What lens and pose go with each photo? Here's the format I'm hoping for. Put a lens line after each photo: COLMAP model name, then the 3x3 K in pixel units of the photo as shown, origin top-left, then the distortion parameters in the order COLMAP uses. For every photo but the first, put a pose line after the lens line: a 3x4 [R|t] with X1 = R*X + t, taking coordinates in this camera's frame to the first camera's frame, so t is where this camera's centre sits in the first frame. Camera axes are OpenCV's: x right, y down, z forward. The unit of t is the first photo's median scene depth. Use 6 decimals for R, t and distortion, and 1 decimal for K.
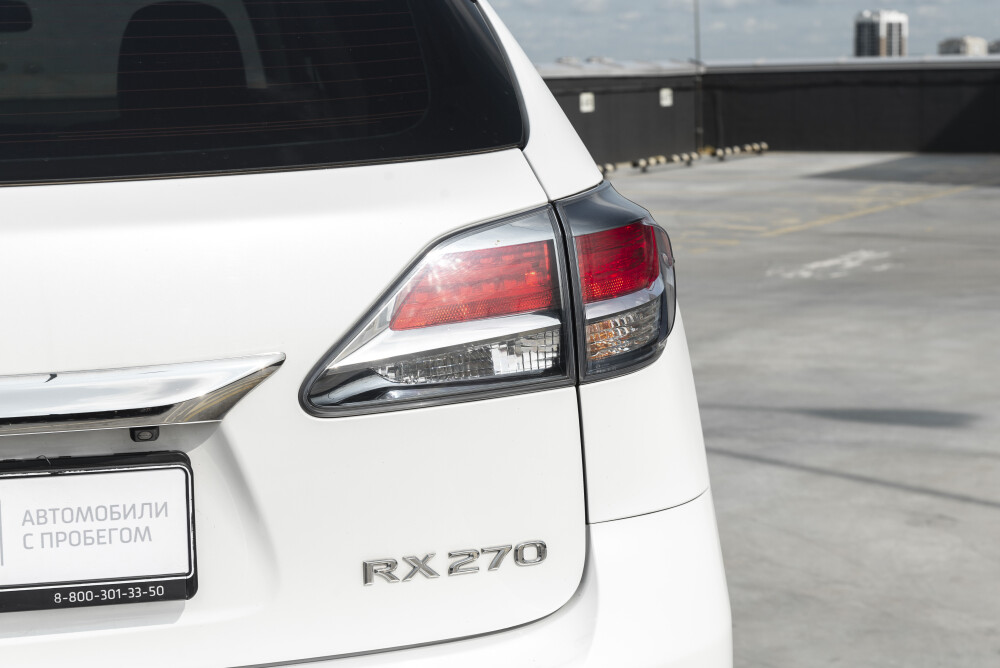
lens RADIAL K [[1788.2, 0, 500.0], [0, 1788.2, 334.0], [0, 0, 1]] dist [0.016908, 0.060666]
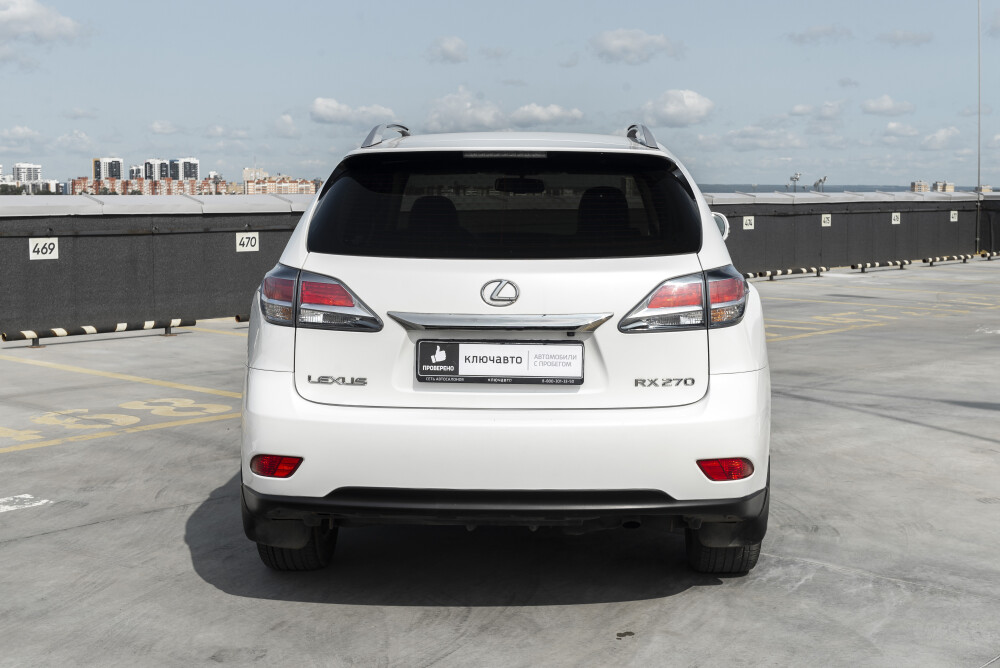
lens RADIAL K [[1708.0, 0, 500.0], [0, 1708.0, 334.0], [0, 0, 1]] dist [0.206522, 0.021102]
pose [[0.962727, 0.050026, -0.265808, 0.491344], [-0.061853, 0.997425, -0.036305, 0.168406], [0.263307, 0.051393, 0.963342, -1.985999]]
